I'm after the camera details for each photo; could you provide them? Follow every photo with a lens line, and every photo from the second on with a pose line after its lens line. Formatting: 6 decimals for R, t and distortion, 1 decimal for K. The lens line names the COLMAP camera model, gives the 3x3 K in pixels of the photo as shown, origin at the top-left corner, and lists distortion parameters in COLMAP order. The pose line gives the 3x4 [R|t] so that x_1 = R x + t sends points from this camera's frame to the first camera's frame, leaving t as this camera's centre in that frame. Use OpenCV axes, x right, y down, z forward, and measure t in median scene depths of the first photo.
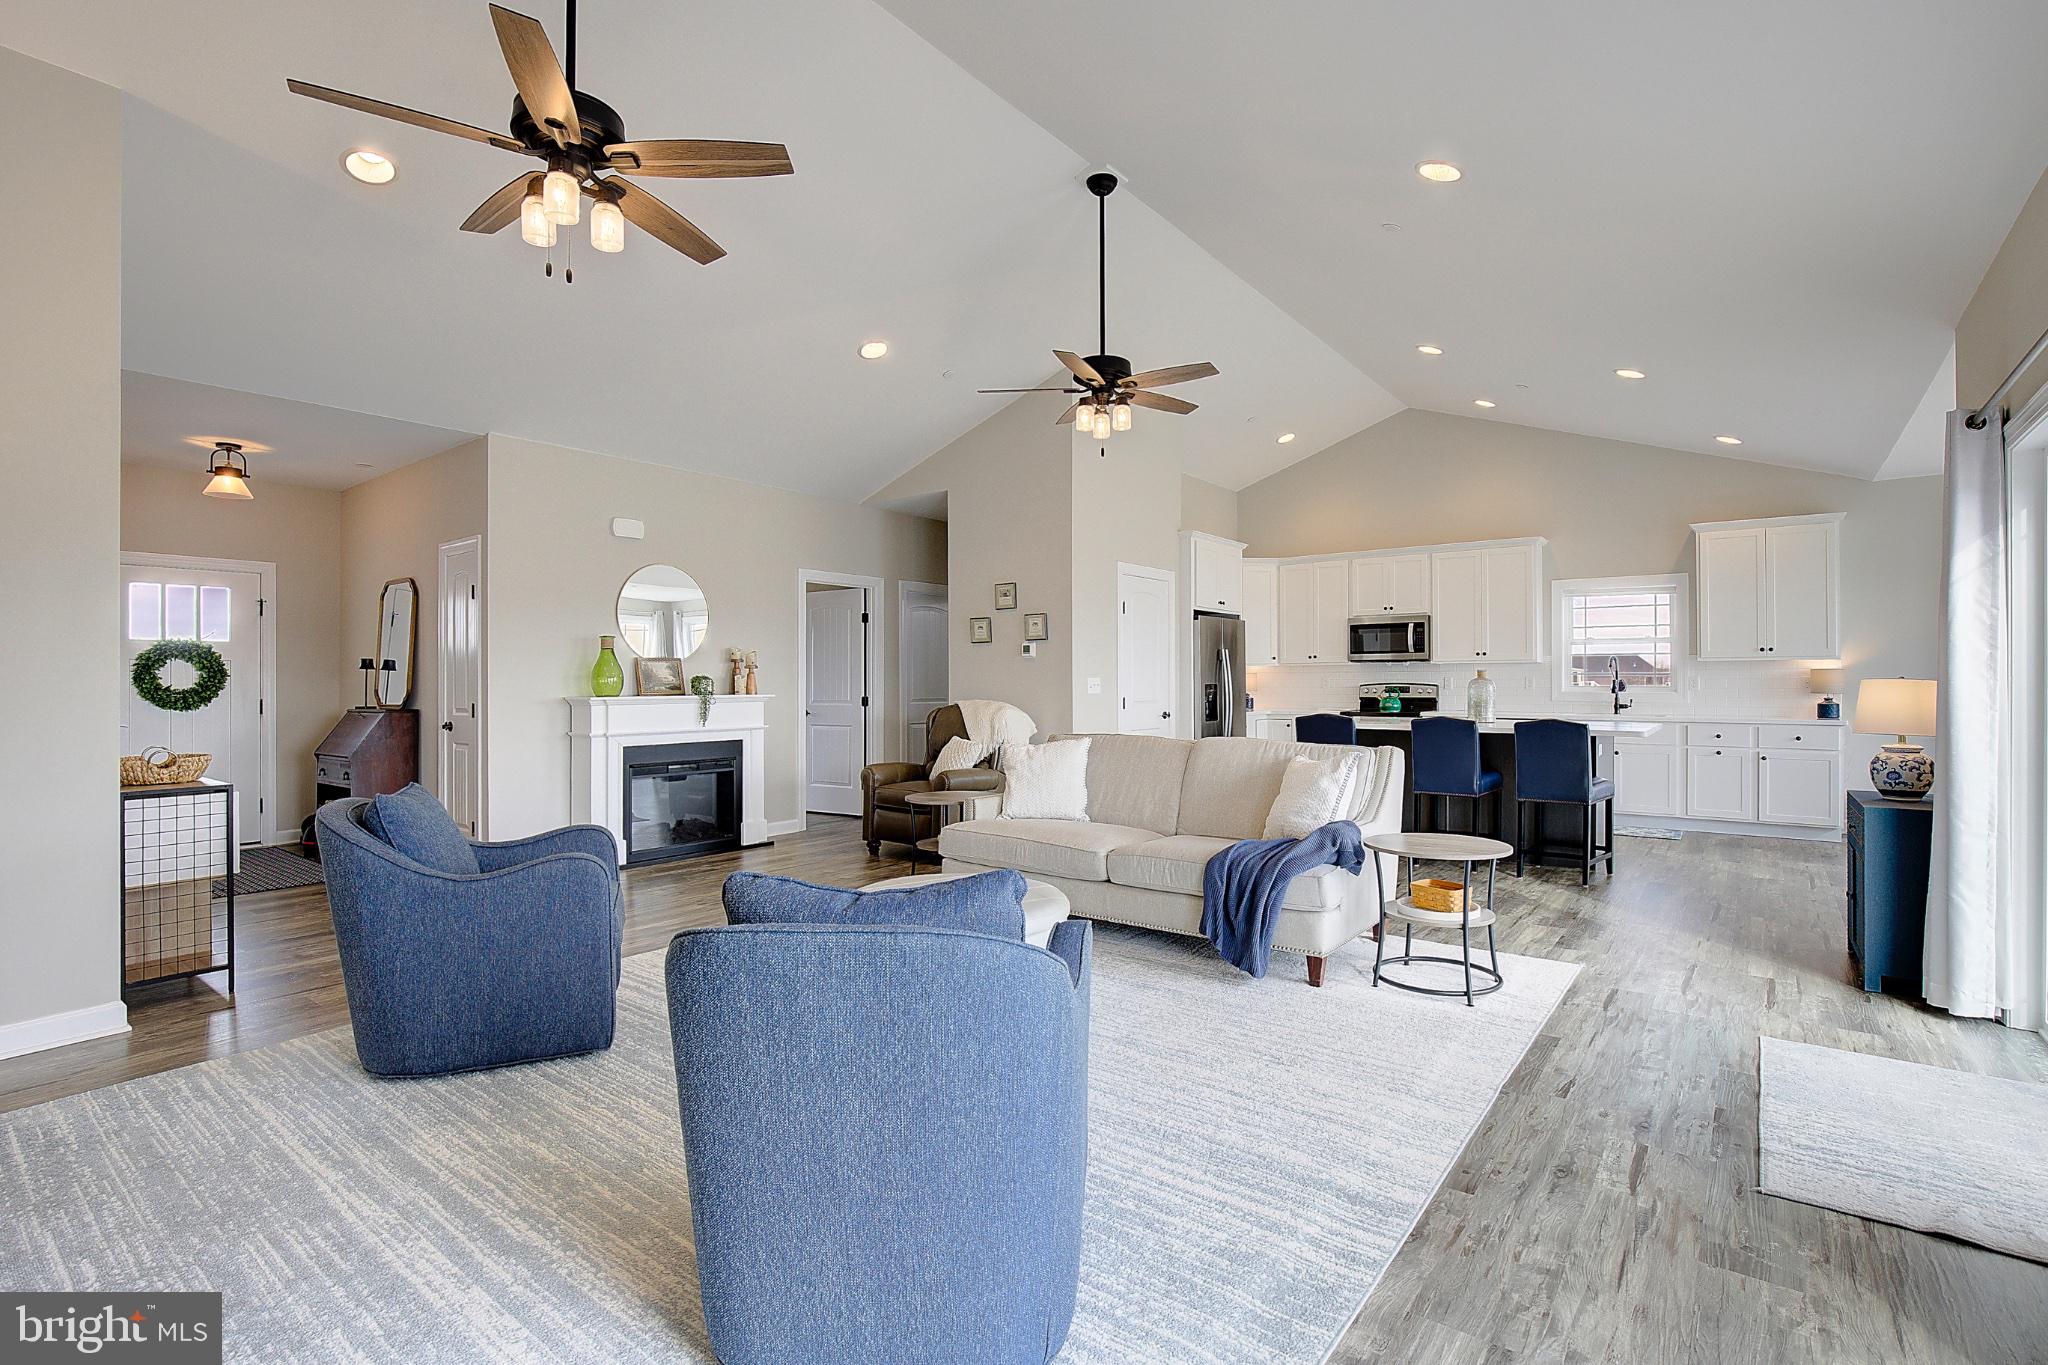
lens RADIAL K [[945.0, 0, 1036.9], [0, 945.0, 682.9], [0, 0, 1]] dist [-0.025825, 0.005727]
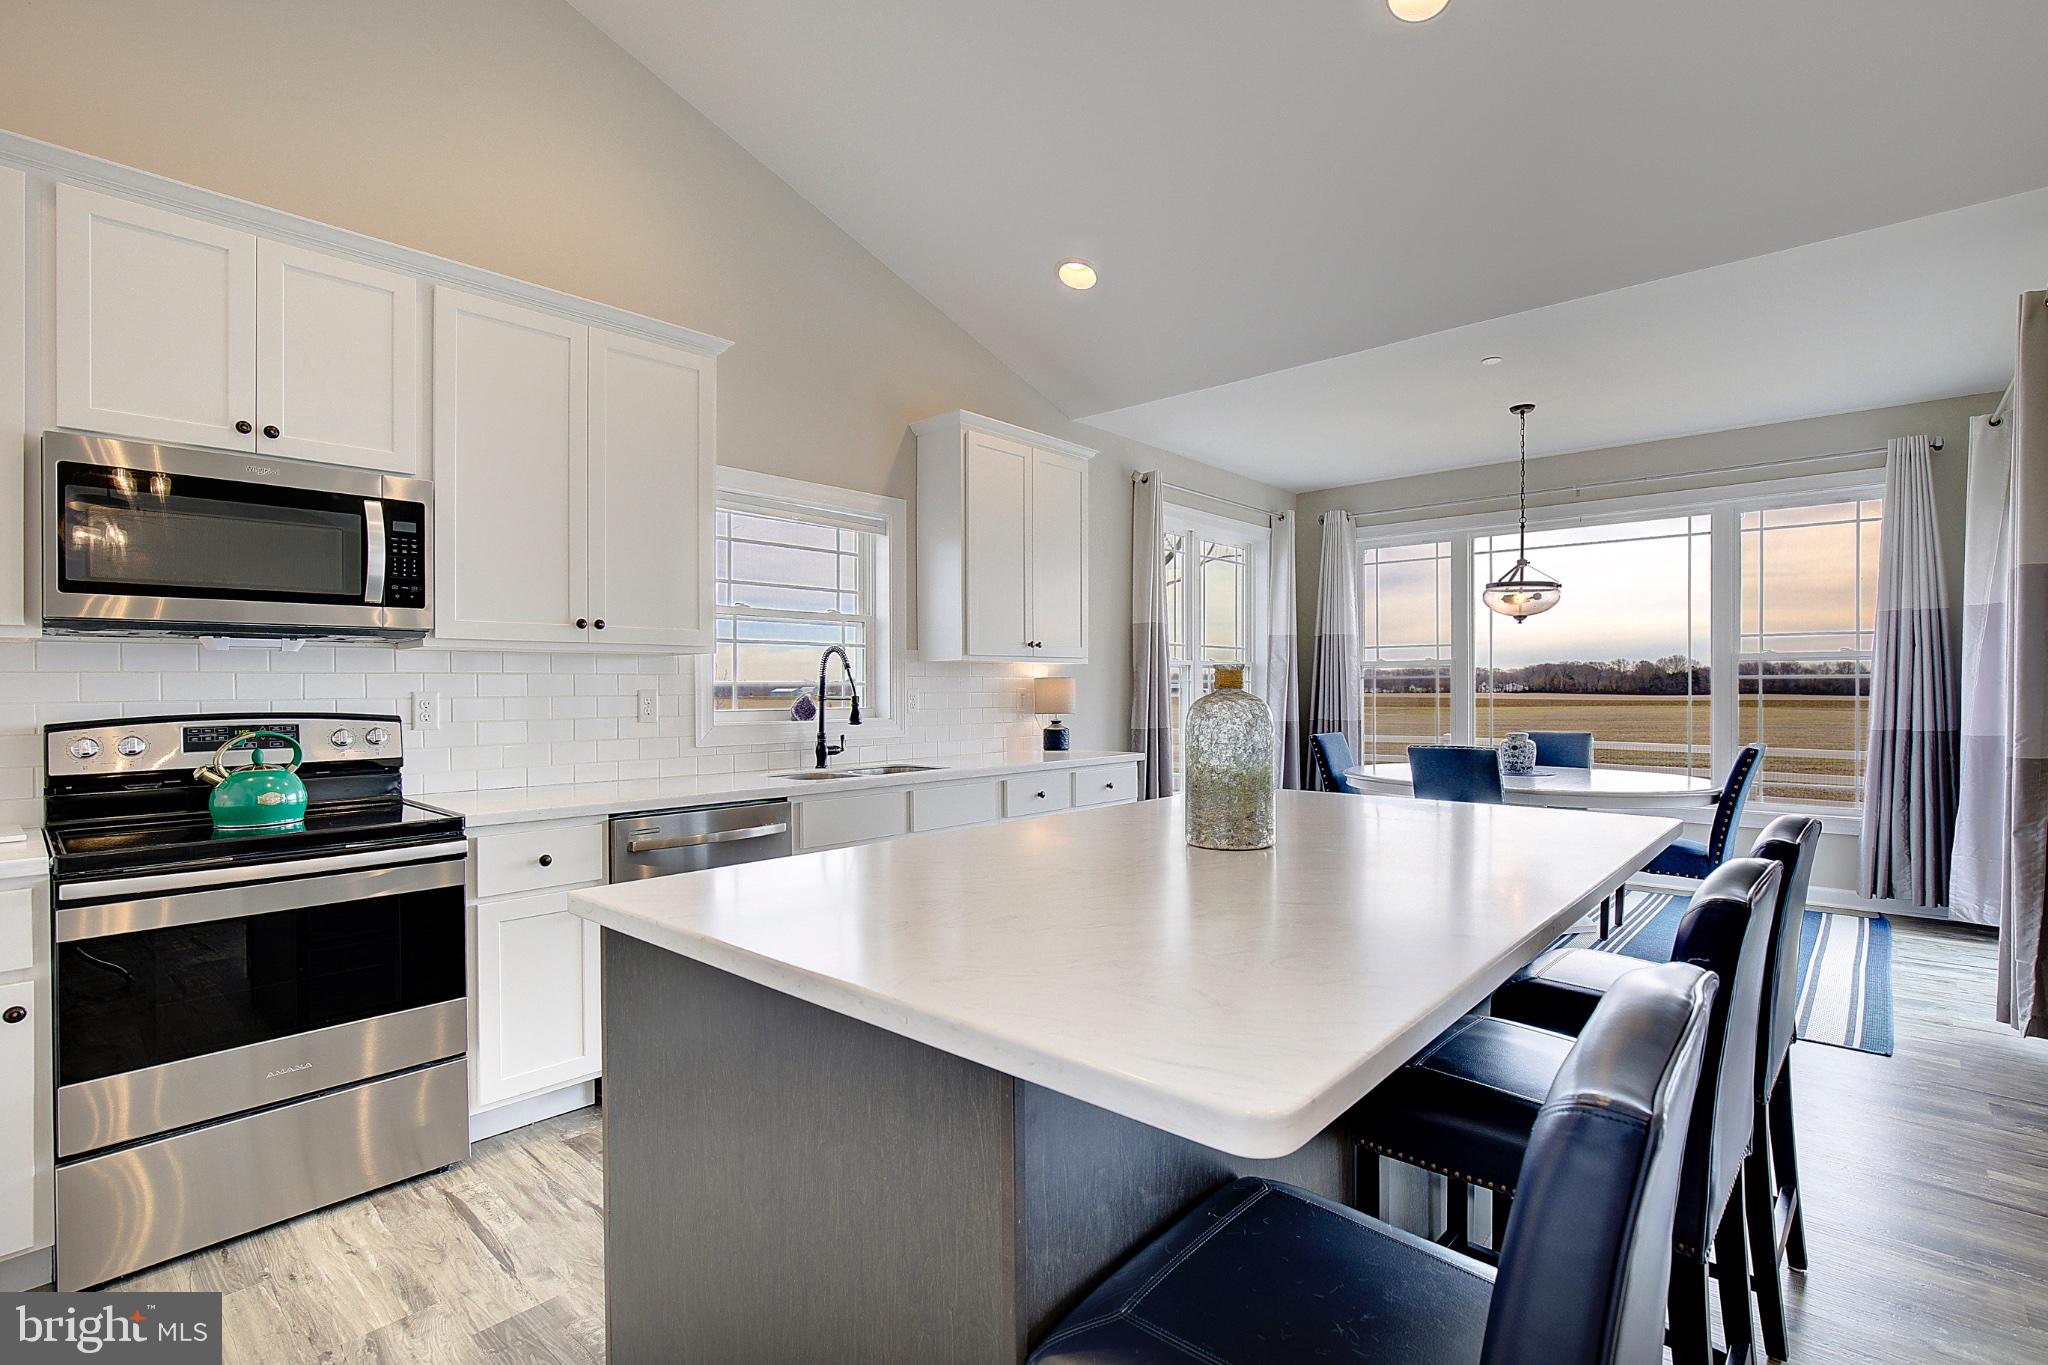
lens RADIAL K [[945.0, 0, 1047.4], [0, 945.0, 680.3], [0, 0, 1]] dist [-0.025825, 0.005727]
pose [[0.075479, 0.006799, 0.997124, 0.152646], [0.006777, 0.999950, -0.007332, -0.007071], [-0.997124, 0.007311, 0.075429, 0.871158]]
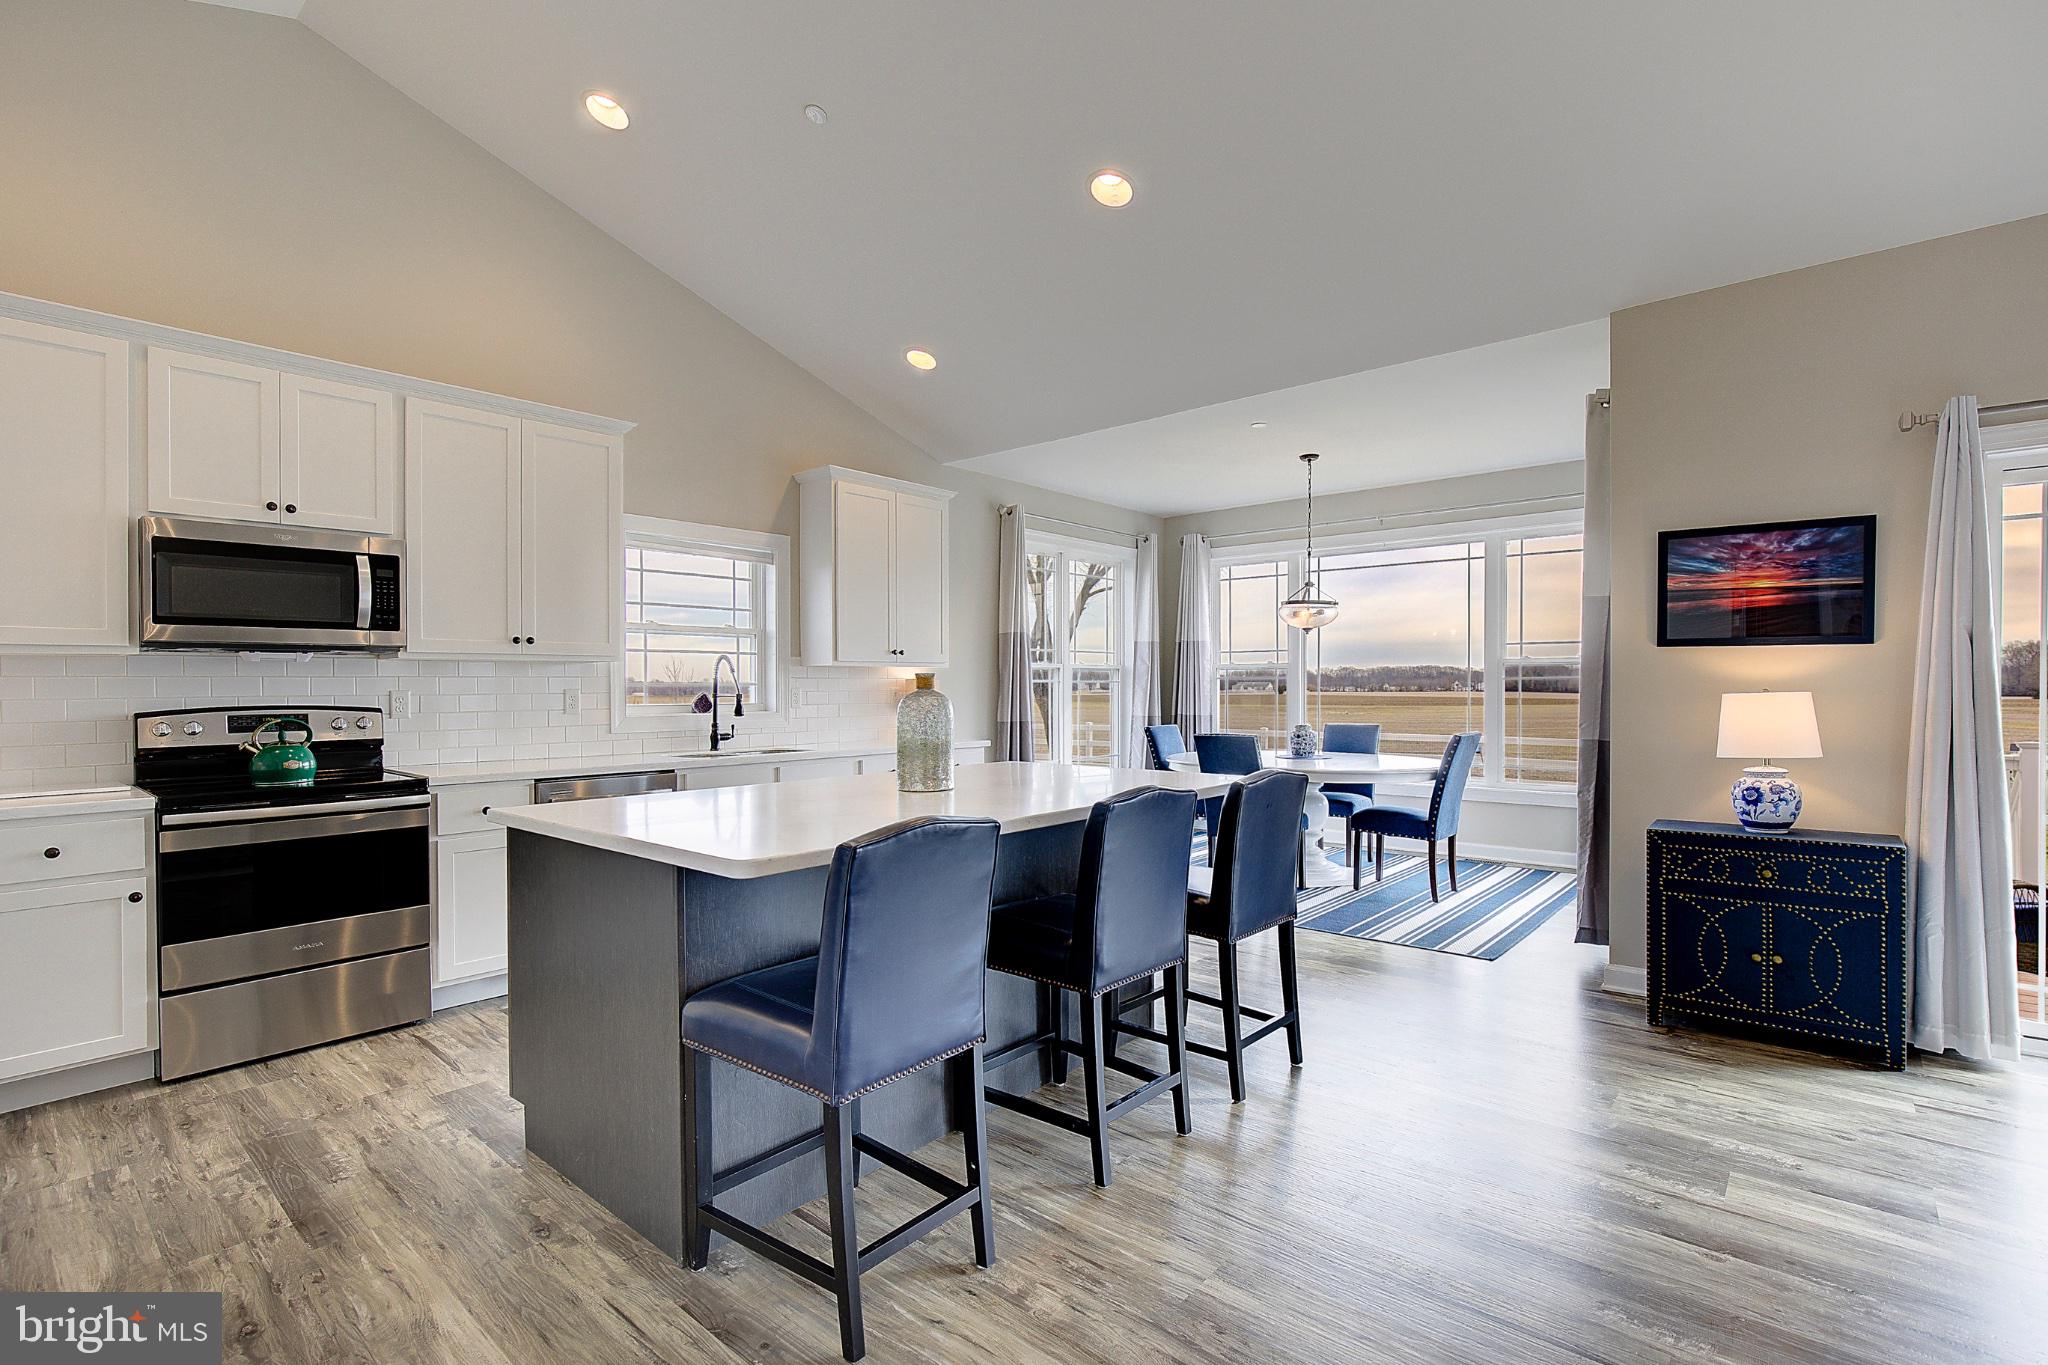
lens RADIAL K [[945.0, 0, 1044.4], [0, 945.0, 682.1], [0, 0, 1]] dist [-0.025825, 0.005727]
pose [[0.054531, 0.003717, 0.998505, 0.024285], [0.006770, 0.999969, -0.004092, -0.007031], [-0.998489, 0.006983, 0.054504, 0.774081]]
